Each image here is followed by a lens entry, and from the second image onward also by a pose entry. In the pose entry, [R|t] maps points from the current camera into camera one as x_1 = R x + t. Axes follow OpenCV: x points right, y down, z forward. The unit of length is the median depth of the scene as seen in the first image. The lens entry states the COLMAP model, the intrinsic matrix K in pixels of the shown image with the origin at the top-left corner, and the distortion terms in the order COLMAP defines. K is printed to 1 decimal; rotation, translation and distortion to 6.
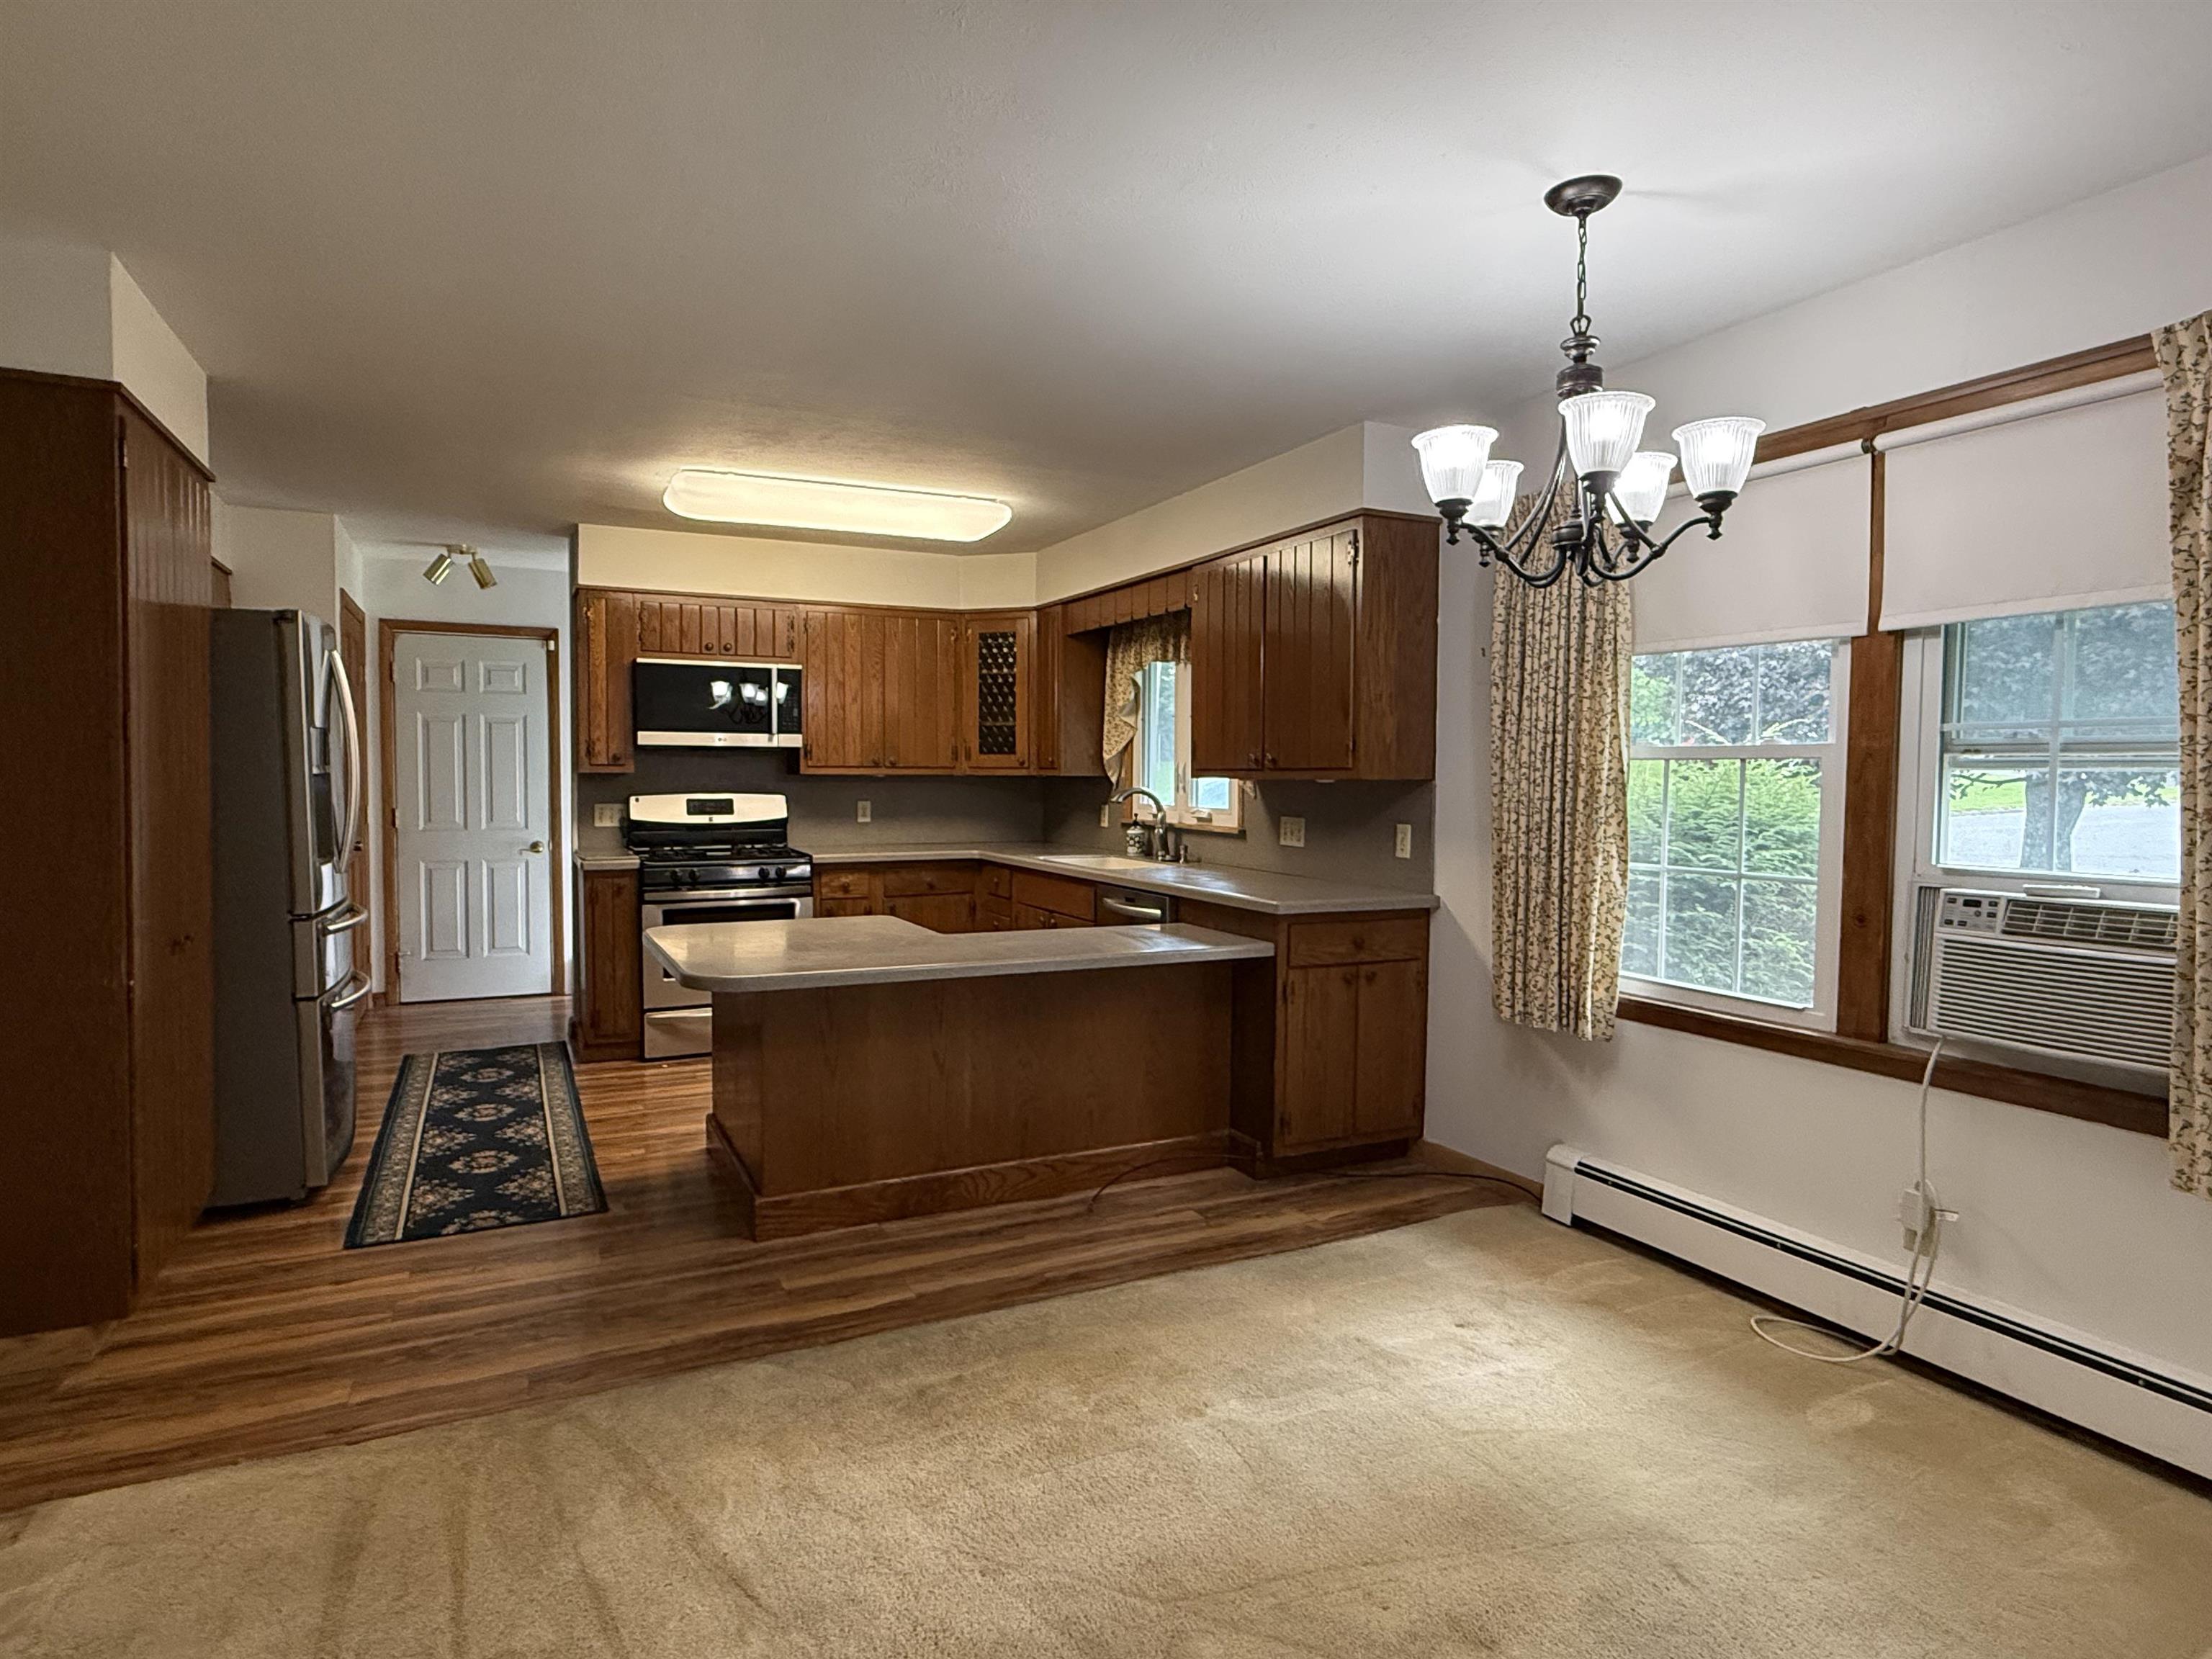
lens RADIAL K [[1224.7, 0, 1100.0], [0, 1224.7, 834.3], [0, 0, 1]] dist [0.001236, -0.000570]
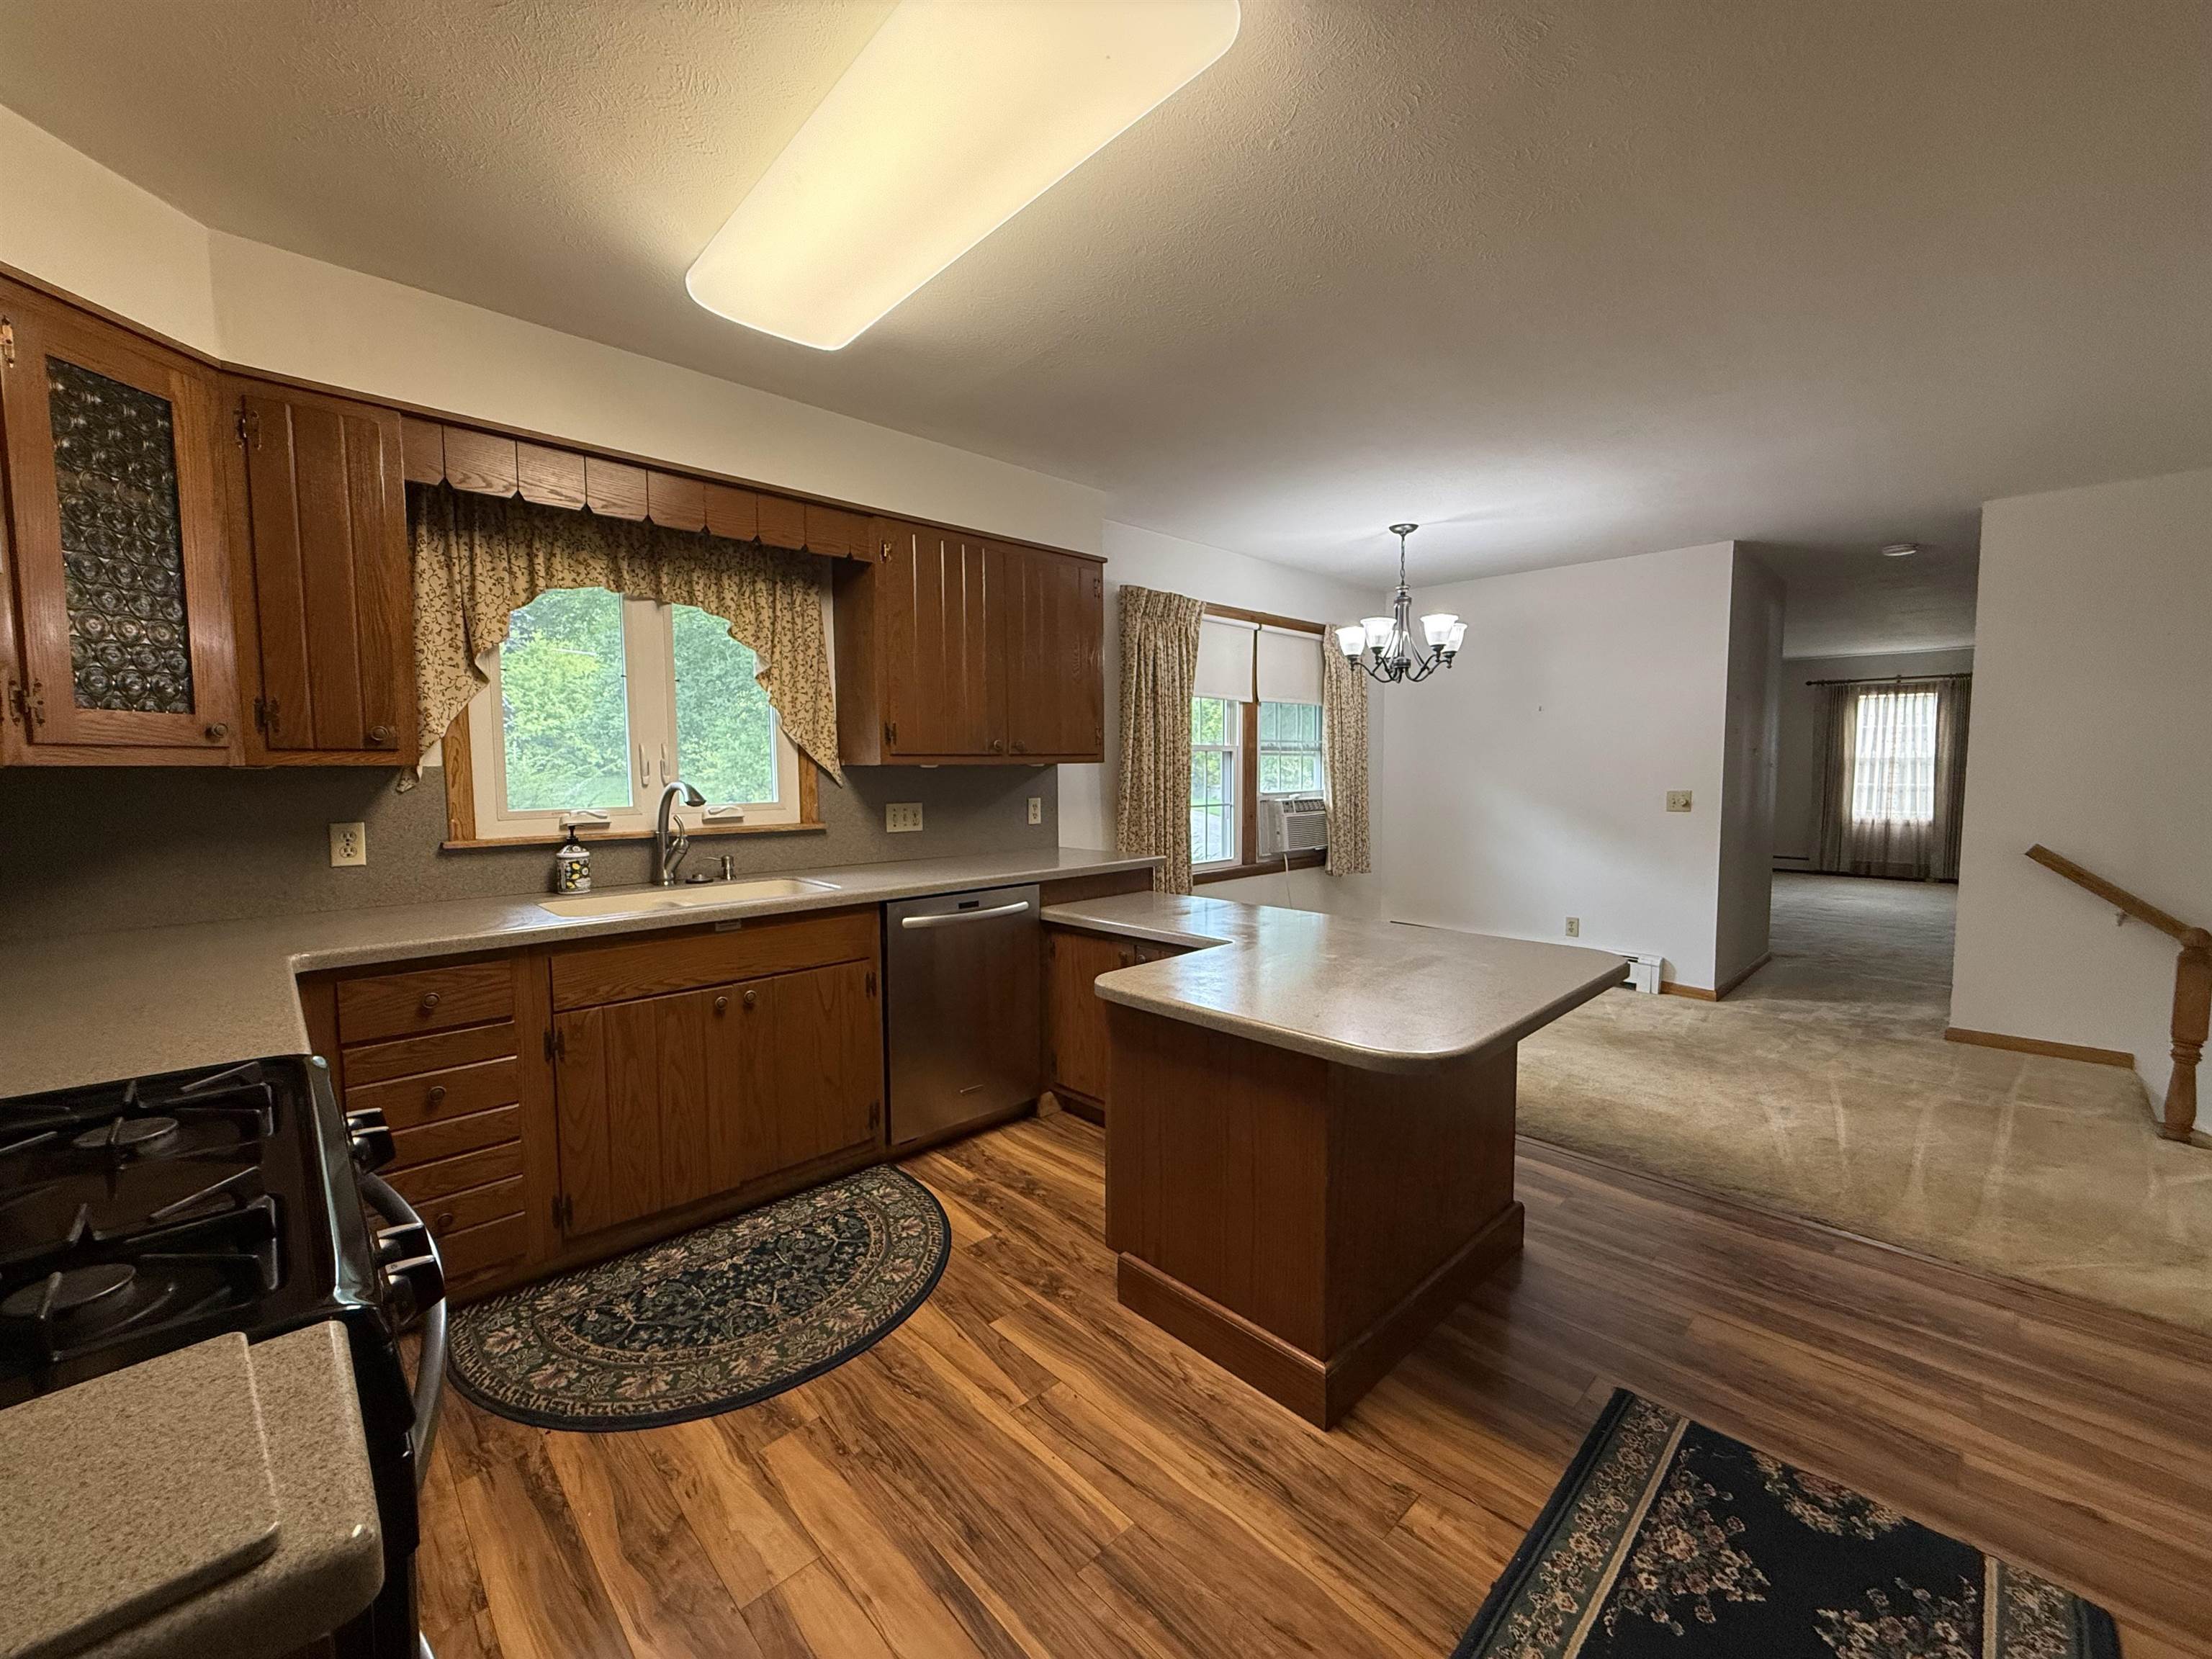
lens RADIAL K [[881.3, 0, 1106.0], [0, 881.3, 829.5], [0, 0, 1]] dist [0.000918, -0.000499]
pose [[-0.309676, -0.074509, 0.947919, -0.509249], [0.051225, 0.994170, 0.094879, -0.046126], [-0.949461, 0.077939, -0.304053, 0.938885]]
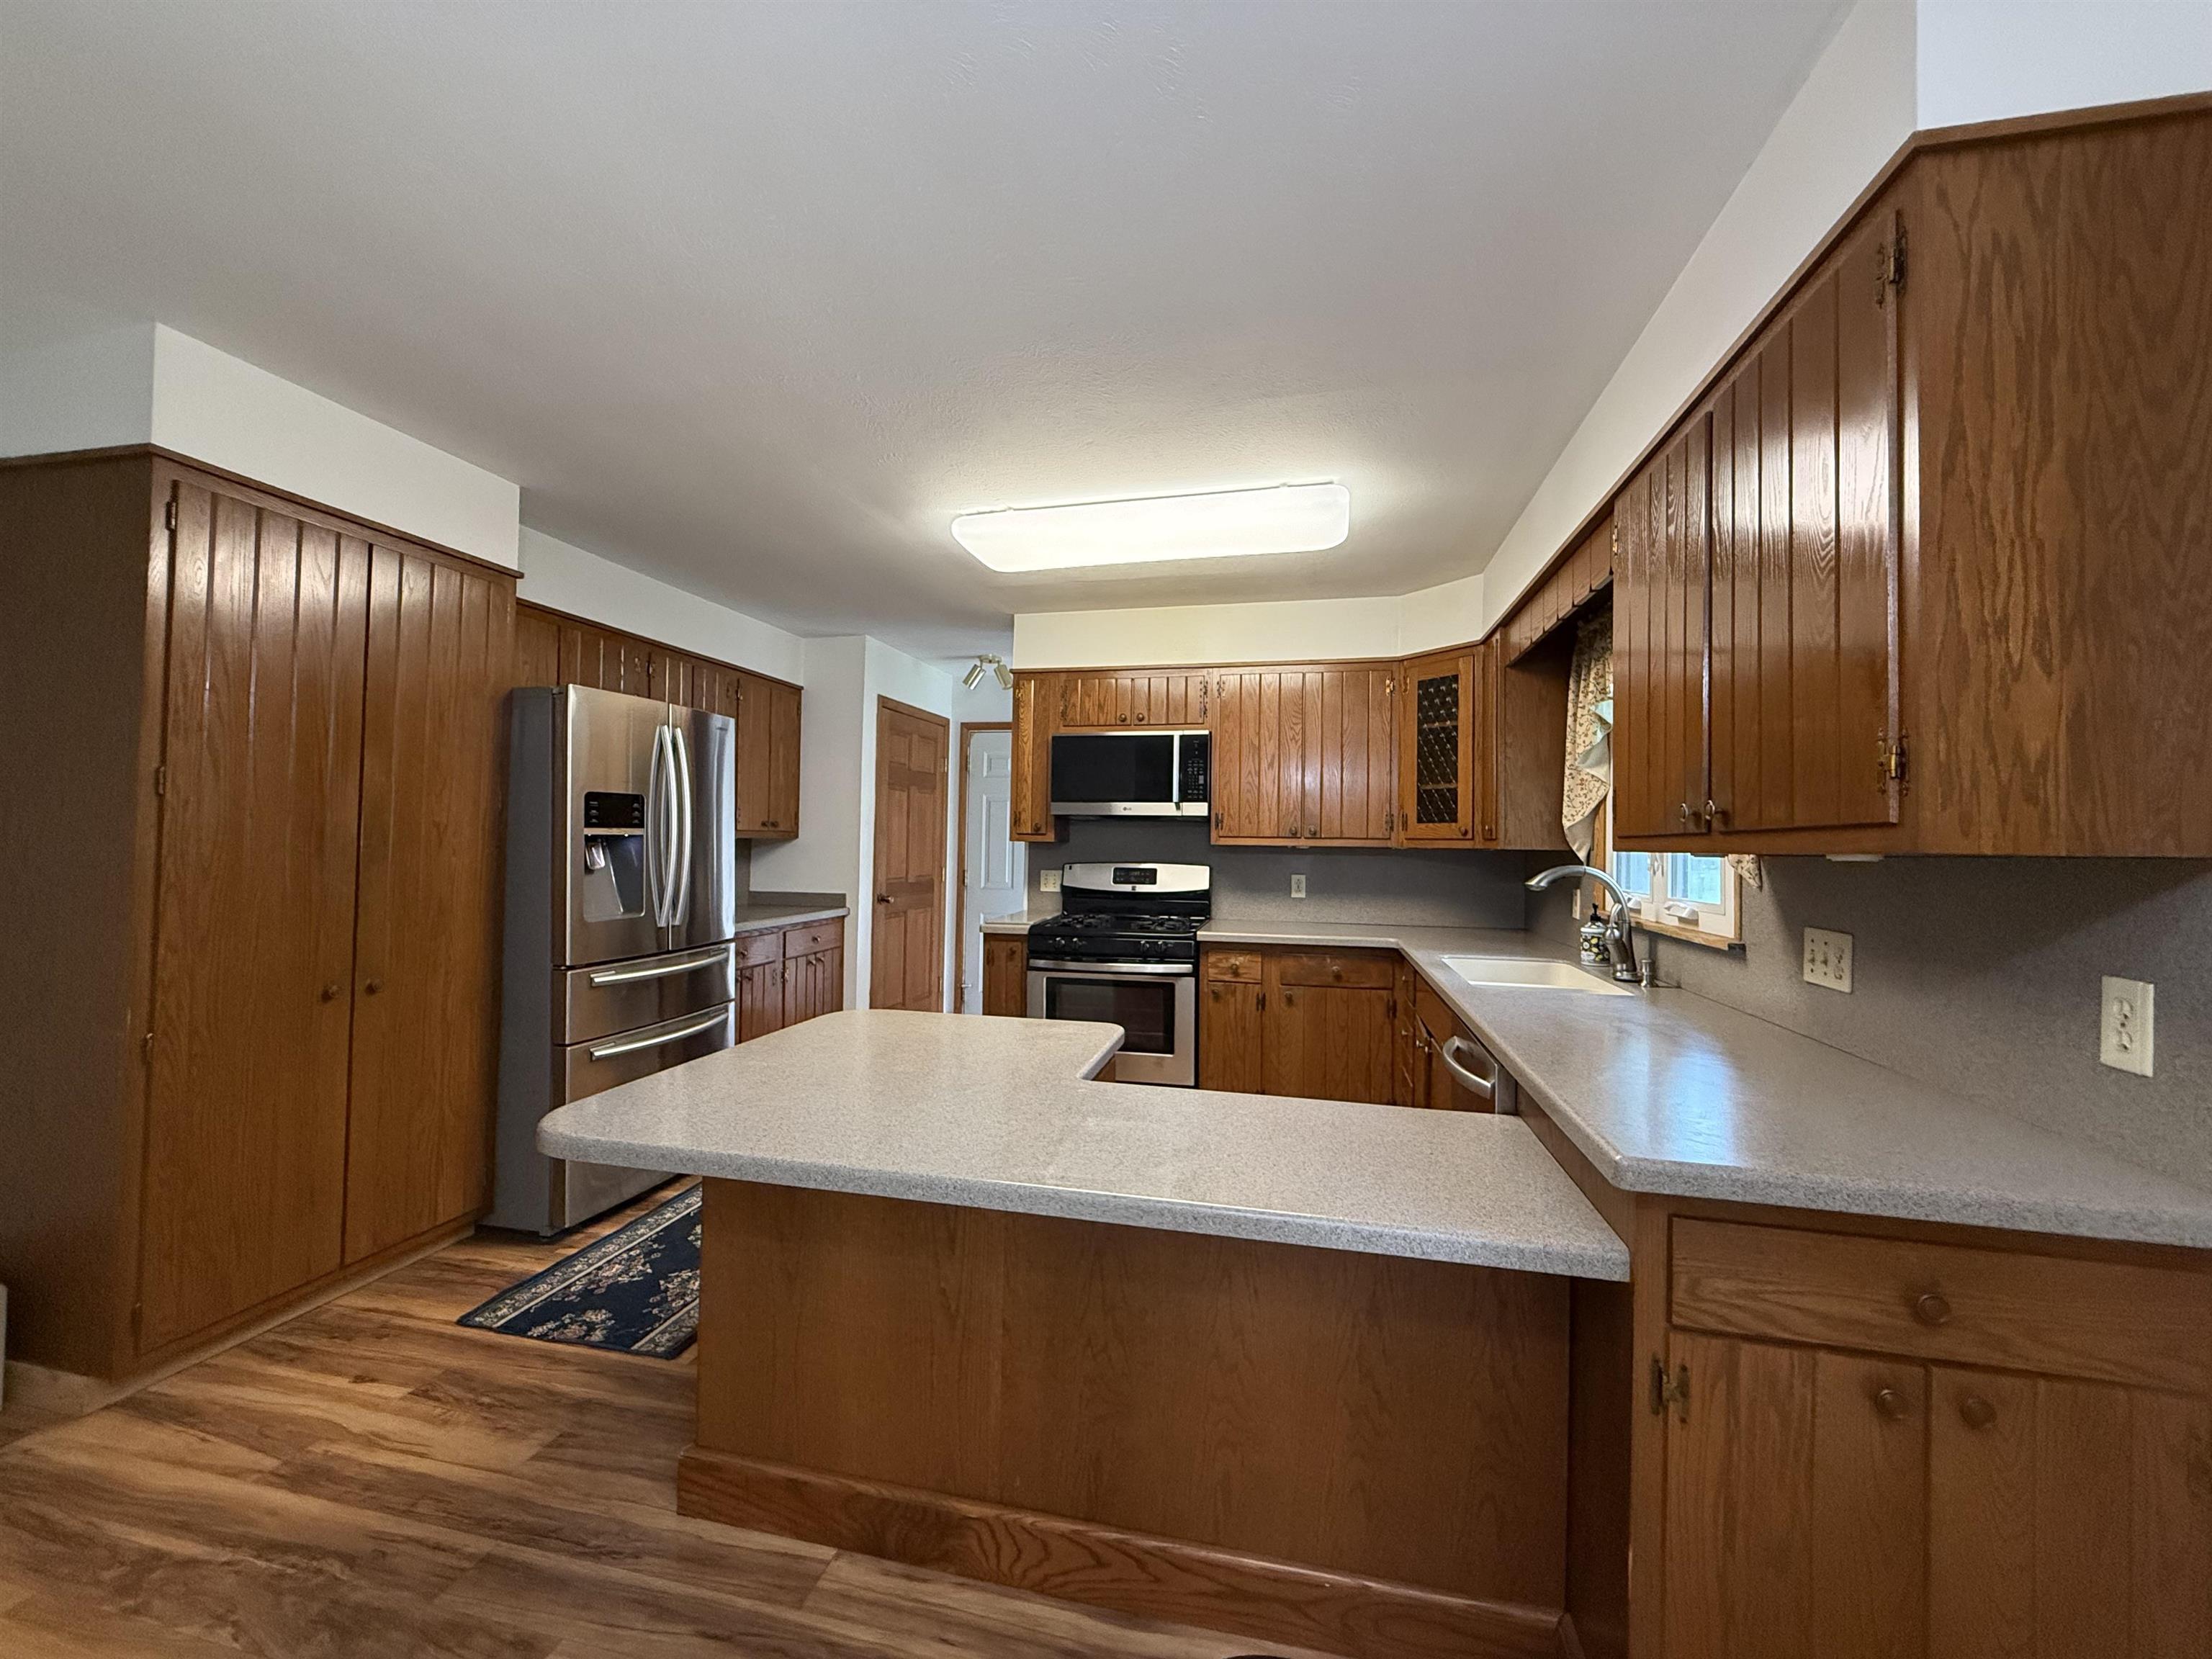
lens RADIAL K [[881.3, 0, 1106.0], [0, 881.3, 829.5], [0, 0, 1]] dist [0.000918, -0.000499]
pose [[0.778292, -0.003514, -0.627893, 0.136484], [-0.042994, 0.997339, -0.058874, -0.018844], [0.626429, 0.072816, 0.776070, 0.464285]]
